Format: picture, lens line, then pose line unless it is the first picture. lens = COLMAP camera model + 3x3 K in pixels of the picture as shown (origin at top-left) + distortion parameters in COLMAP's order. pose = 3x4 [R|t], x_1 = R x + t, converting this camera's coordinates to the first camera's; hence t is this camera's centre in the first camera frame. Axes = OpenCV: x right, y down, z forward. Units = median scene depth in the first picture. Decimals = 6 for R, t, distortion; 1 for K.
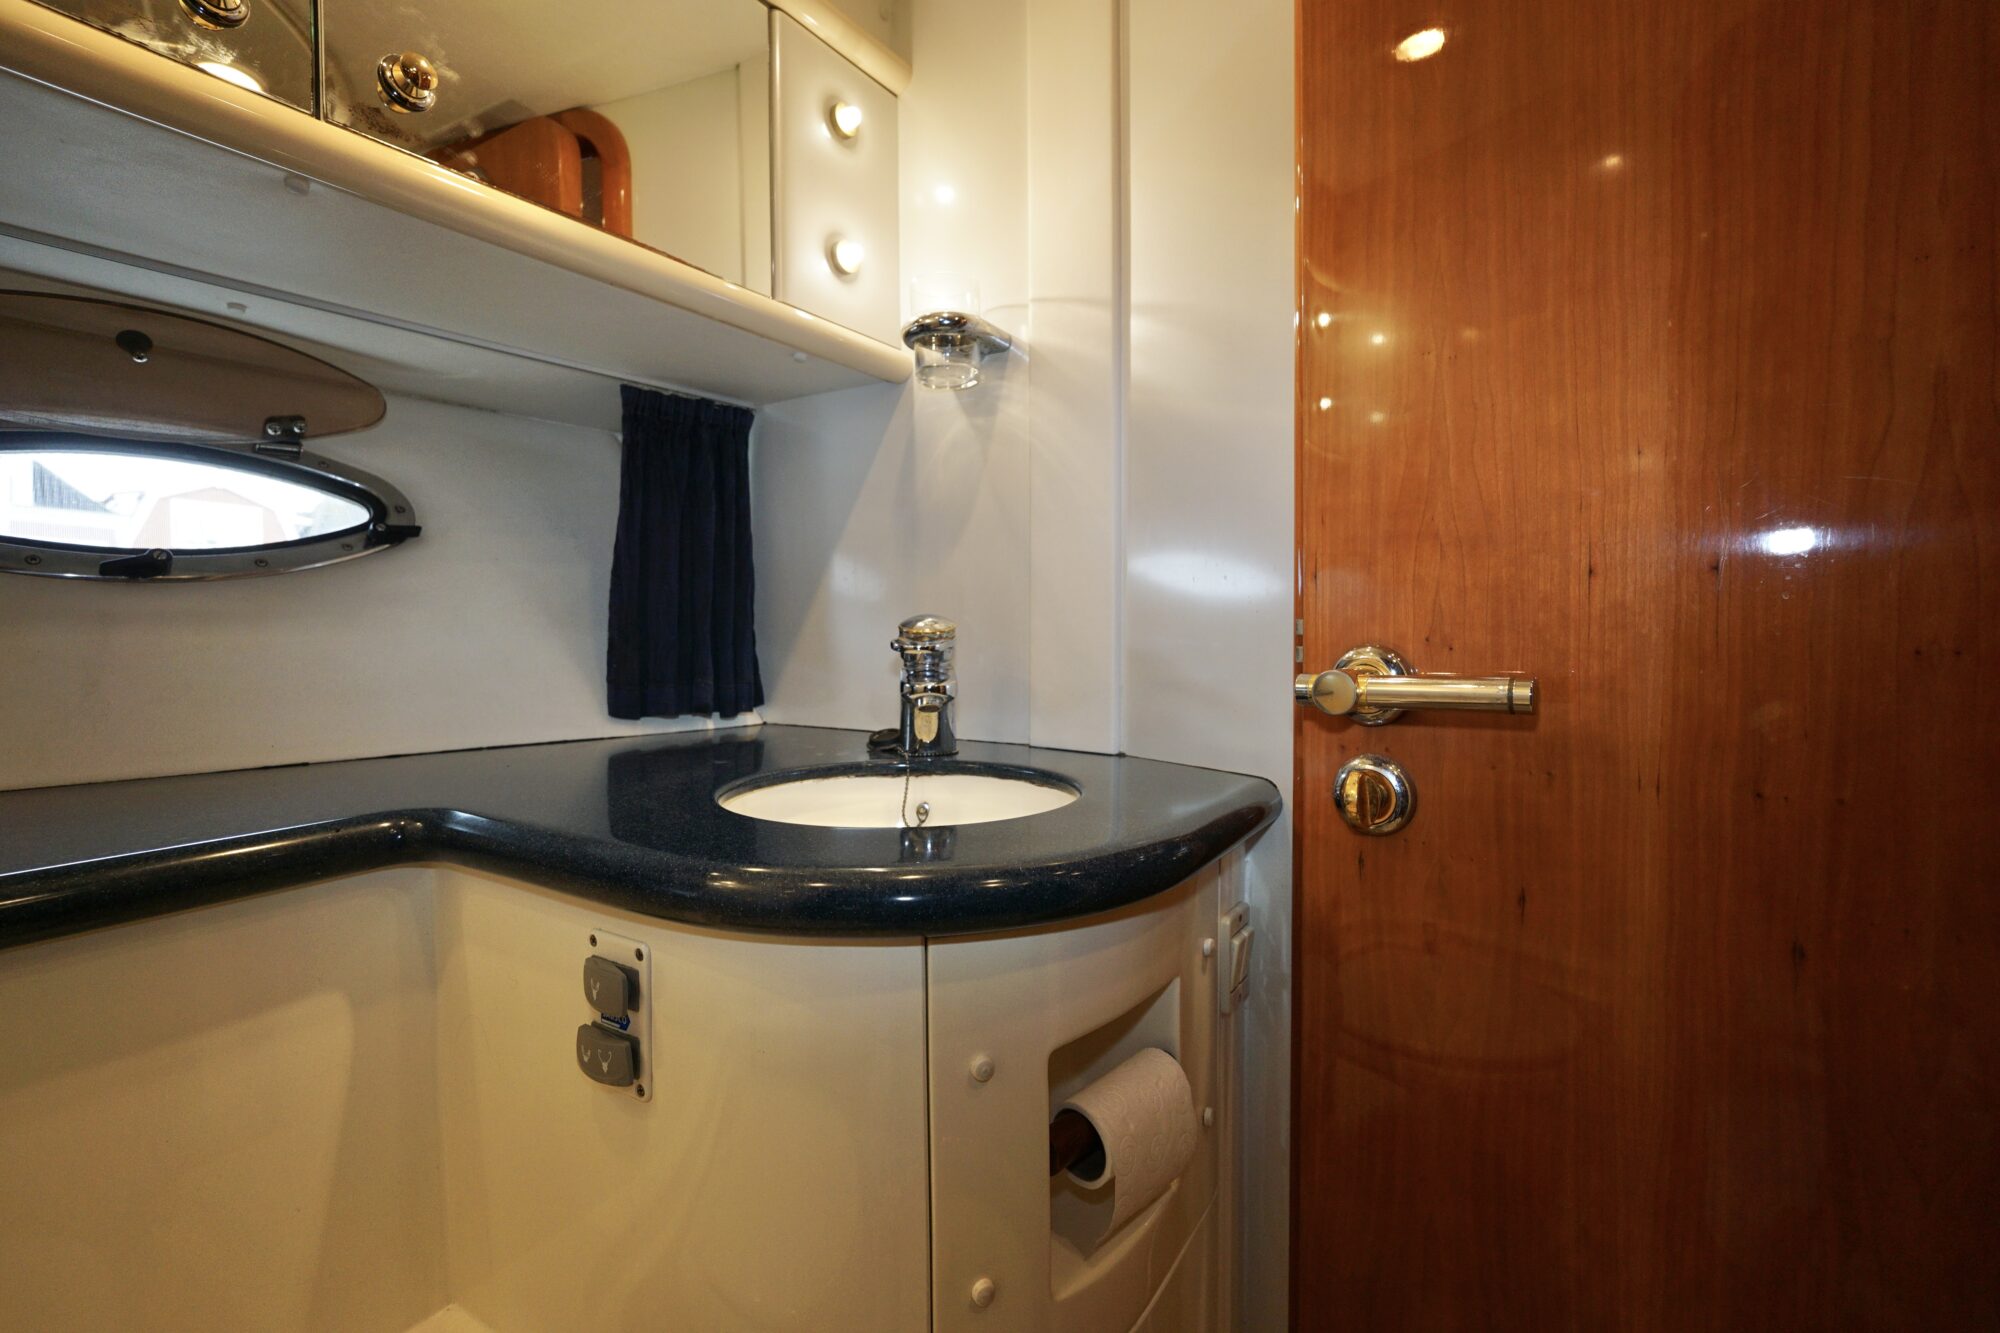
lens RADIAL K [[840.2, 0, 995.6], [0, 840.2, 662.3], [0, 0, 1]] dist [-0.020526, 0.009450]
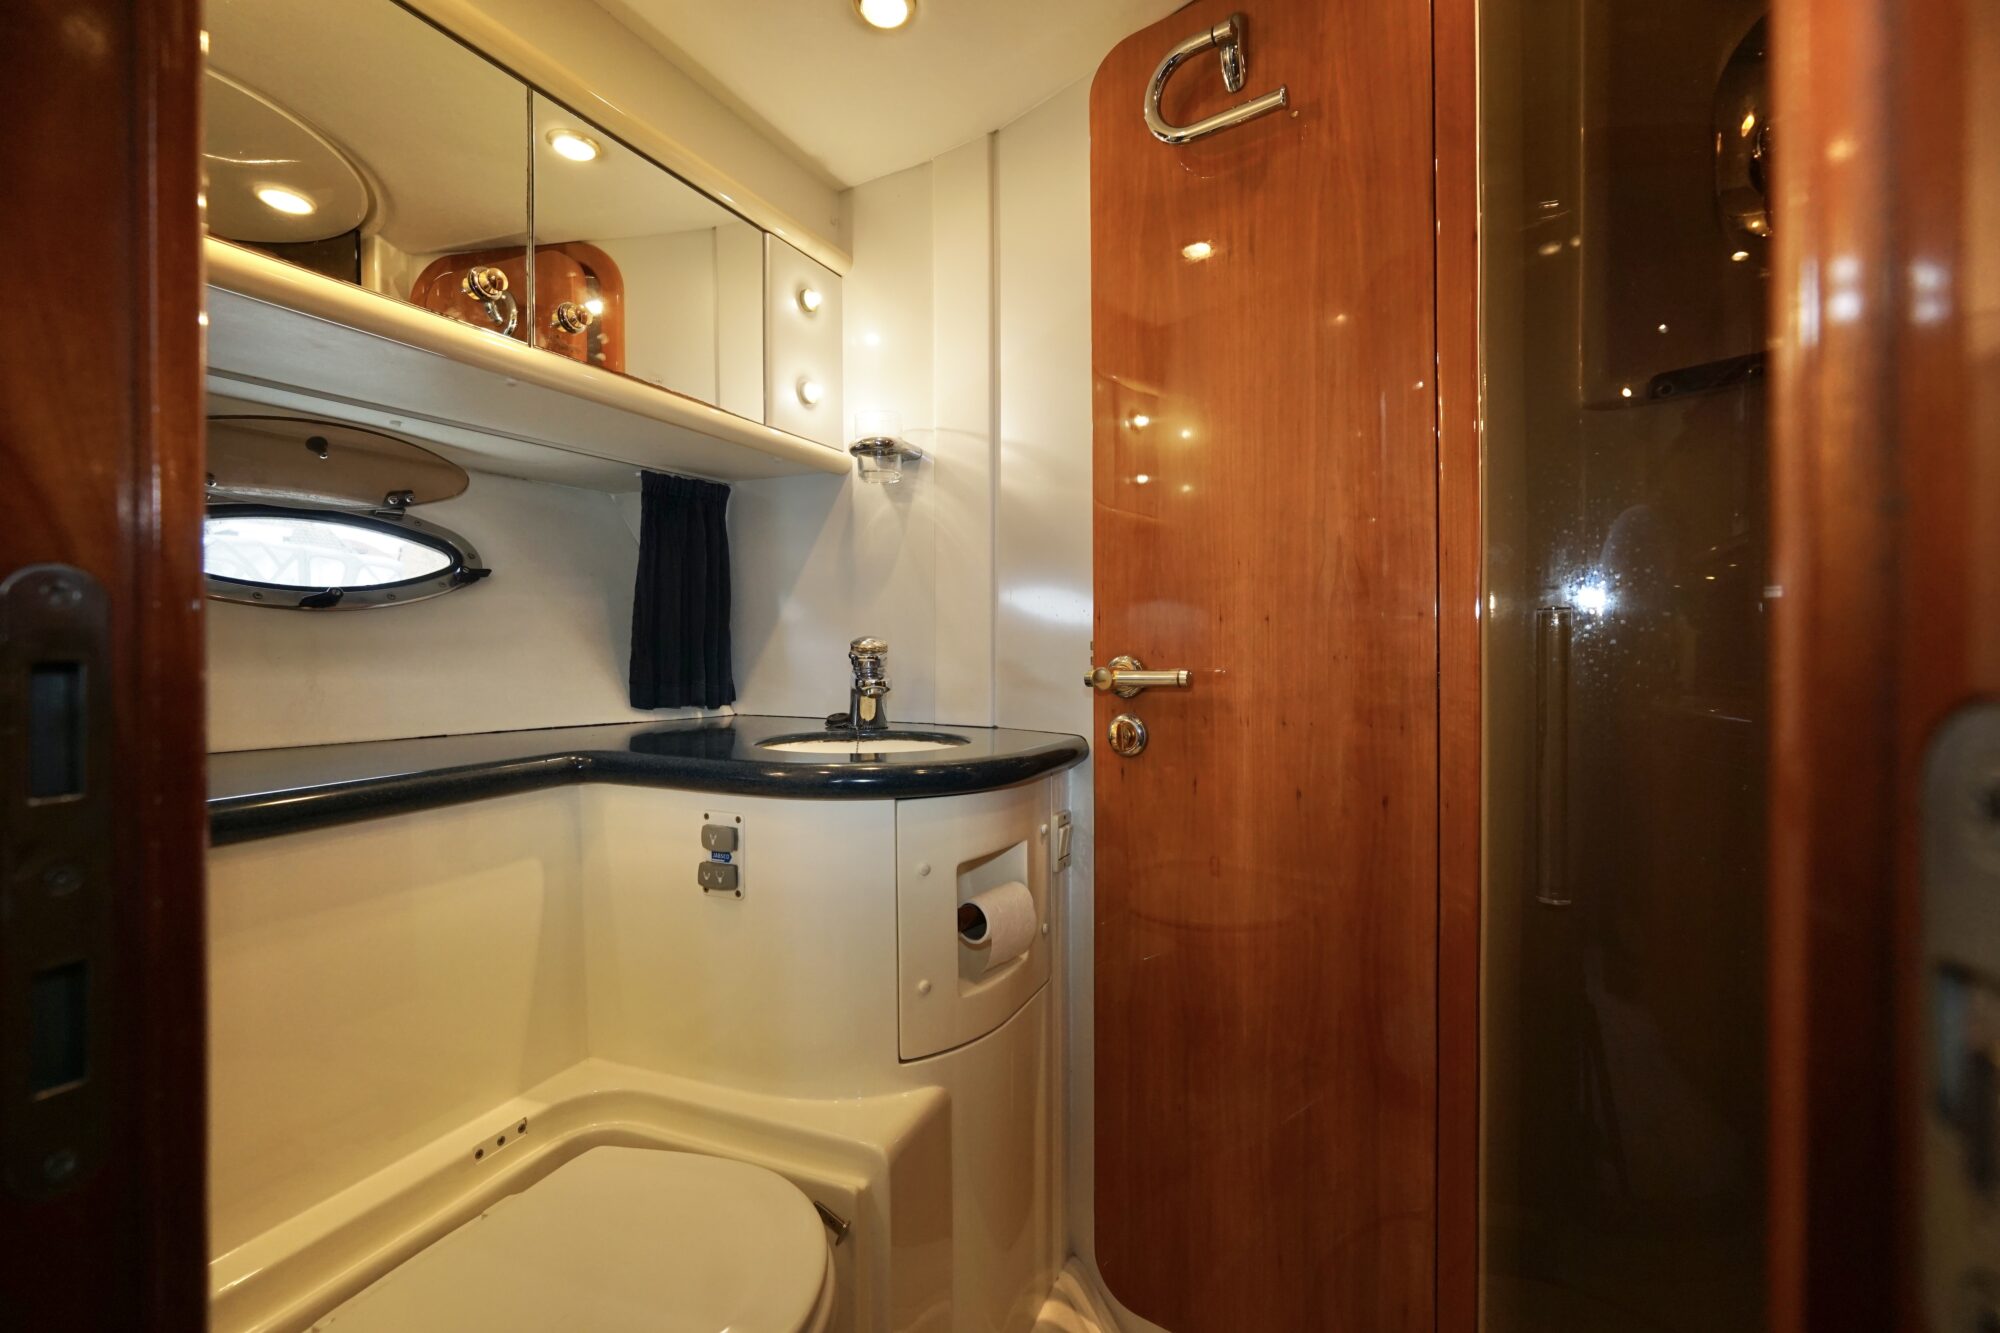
lens RADIAL K [[840.2, 0, 995.6], [0, 840.2, 662.3], [0, 0, 1]] dist [-0.020526, 0.009450]
pose [[0.989461, 0.001189, 0.144793, -0.072015], [0.001806, 0.999787, -0.020550, 0.021545], [-0.144786, 0.020595, 0.989249, -0.521727]]
